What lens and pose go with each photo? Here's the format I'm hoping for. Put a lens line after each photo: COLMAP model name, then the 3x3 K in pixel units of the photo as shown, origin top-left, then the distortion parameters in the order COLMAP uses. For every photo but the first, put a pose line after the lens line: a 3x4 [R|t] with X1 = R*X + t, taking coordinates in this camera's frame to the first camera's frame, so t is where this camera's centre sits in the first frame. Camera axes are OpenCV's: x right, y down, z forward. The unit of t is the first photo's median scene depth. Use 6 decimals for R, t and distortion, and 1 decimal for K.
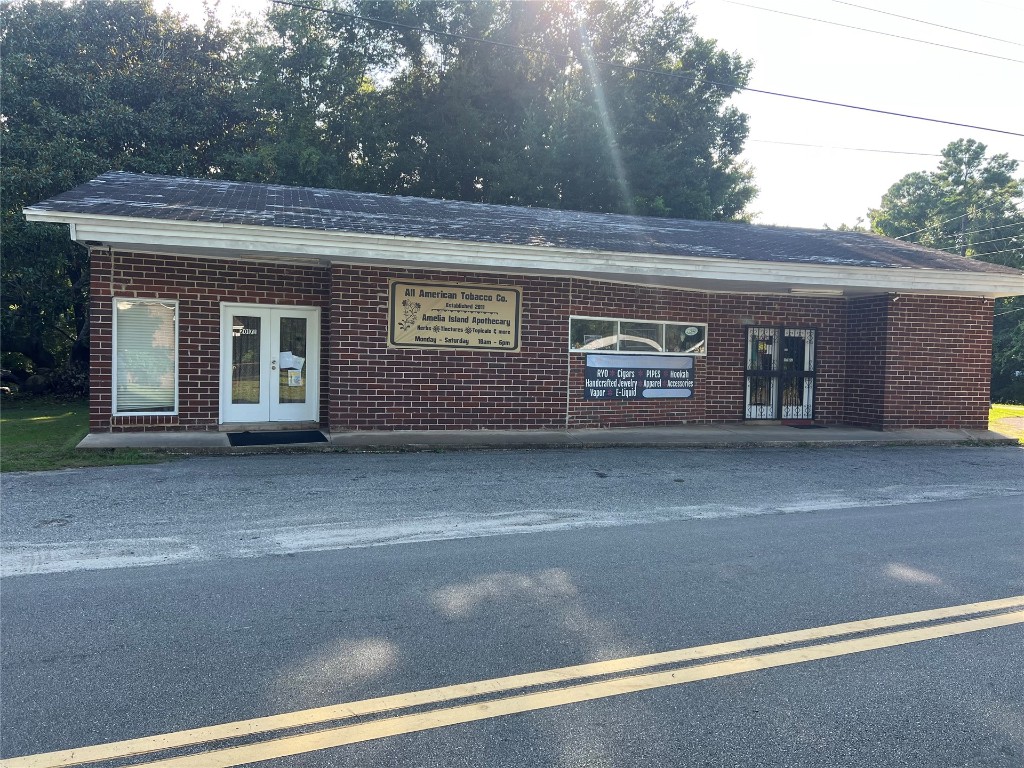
lens RADIAL K [[780.0, 0, 510.2], [0, 780.0, 393.0], [0, 0, 1]] dist [0.056307, -0.049815]
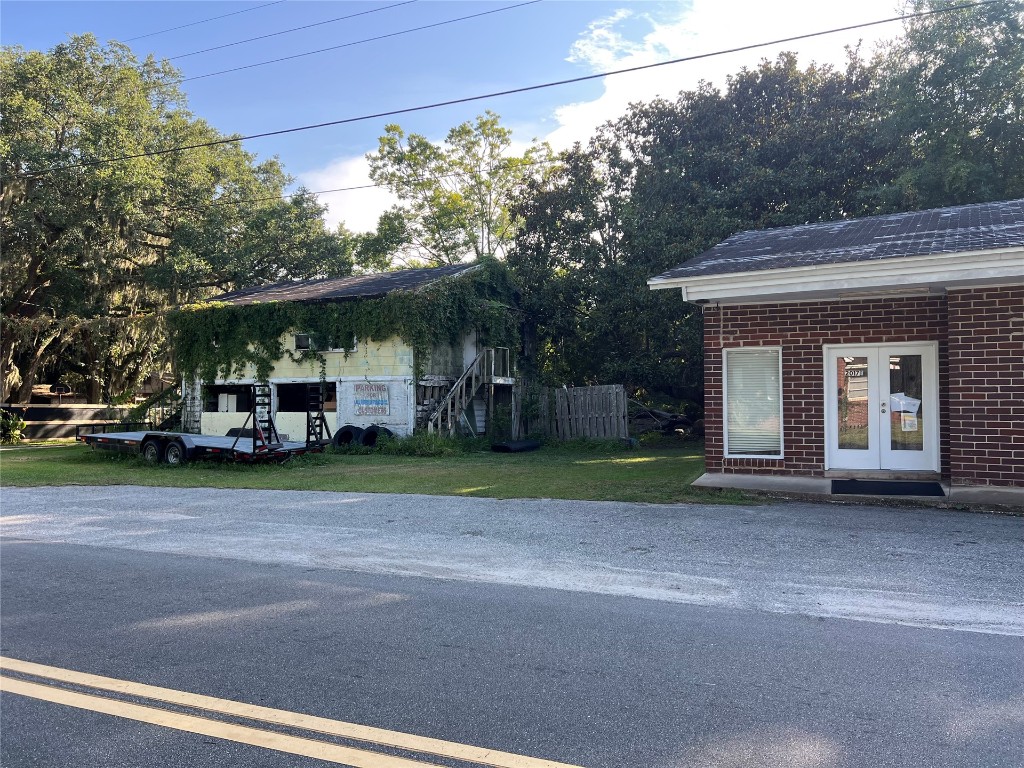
lens RADIAL K [[780.0, 0, 515.0], [0, 780.0, 385.4], [0, 0, 1]] dist [0.056307, -0.049815]
pose [[0.676185, -0.036327, -0.735836, 0.083523], [-0.010026, 0.998237, -0.058494, -0.003687], [0.736663, 0.046930, 0.674629, 0.055339]]
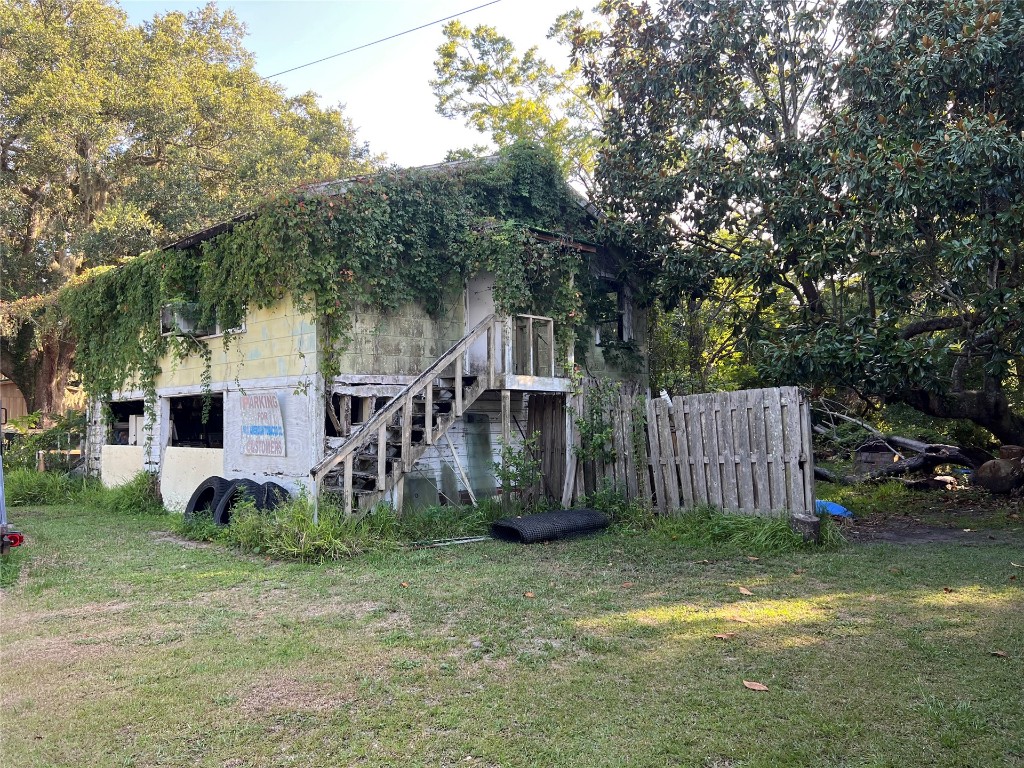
lens RADIAL K [[780.0, 0, 511.0], [0, 780.0, 386.6], [0, 0, 1]] dist [0.056307, -0.049815]
pose [[0.439543, -0.062067, -0.896075, -0.454494], [-0.013949, 0.997018, -0.075901, -0.047324], [0.898113, 0.045861, 0.437366, 0.792052]]
